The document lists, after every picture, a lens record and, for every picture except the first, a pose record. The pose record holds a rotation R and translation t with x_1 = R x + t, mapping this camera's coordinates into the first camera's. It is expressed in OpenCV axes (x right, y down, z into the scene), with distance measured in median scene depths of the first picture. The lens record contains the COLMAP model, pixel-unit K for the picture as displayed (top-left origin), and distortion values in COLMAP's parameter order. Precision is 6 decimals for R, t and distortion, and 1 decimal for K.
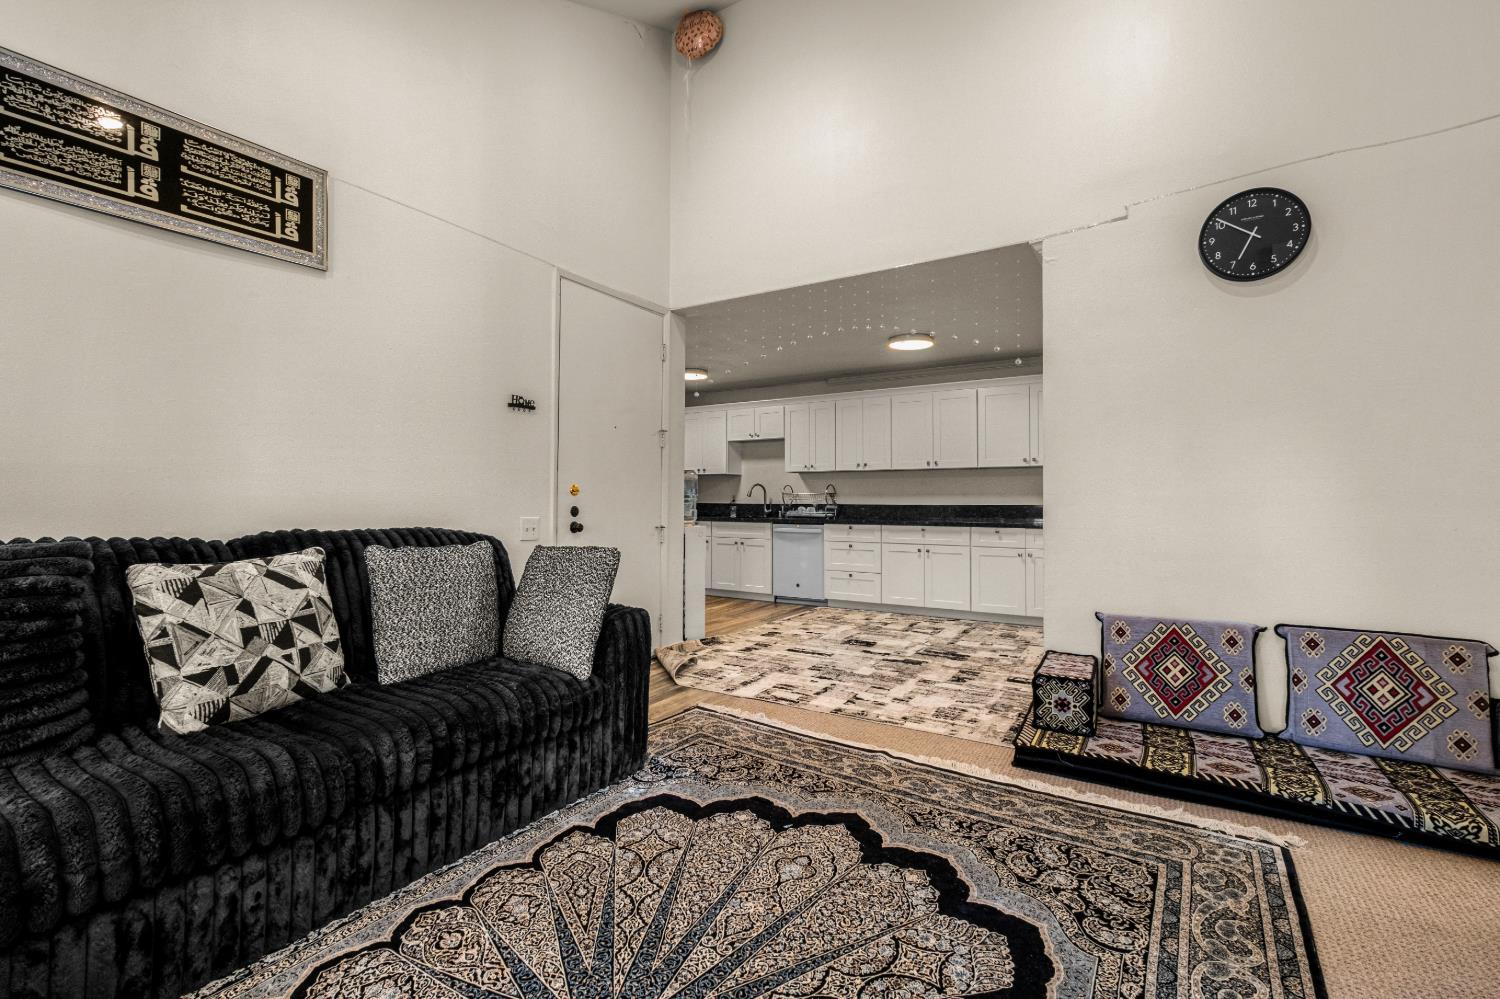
lens RADIAL K [[650.0, 0, 746.8], [0, 650.0, 493.1], [0, 0, 1]] dist [-0.005505, 0.000589]
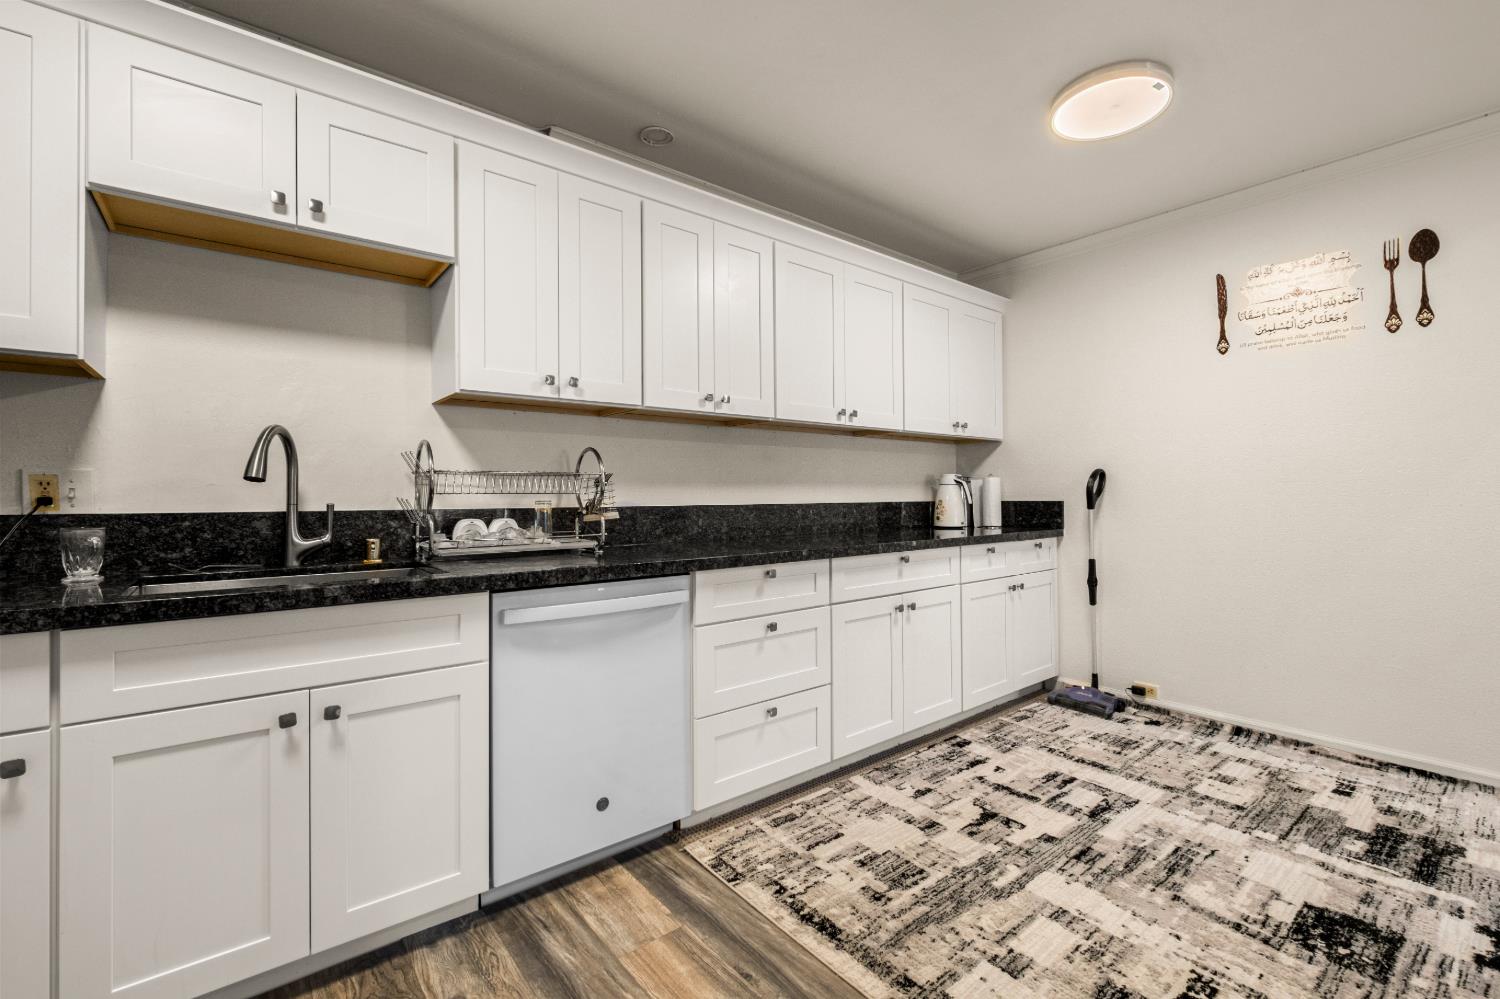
lens RADIAL K [[650.0, 0, 749.4], [0, 650.0, 489.8], [0, 0, 1]] dist [-0.005505, 0.000589]
pose [[0.324898, 0.005094, 0.945735, -0.444663], [-0.002462, 0.999987, -0.004540, 0.027426], [-0.945746, -0.000854, 0.324906, 2.357725]]
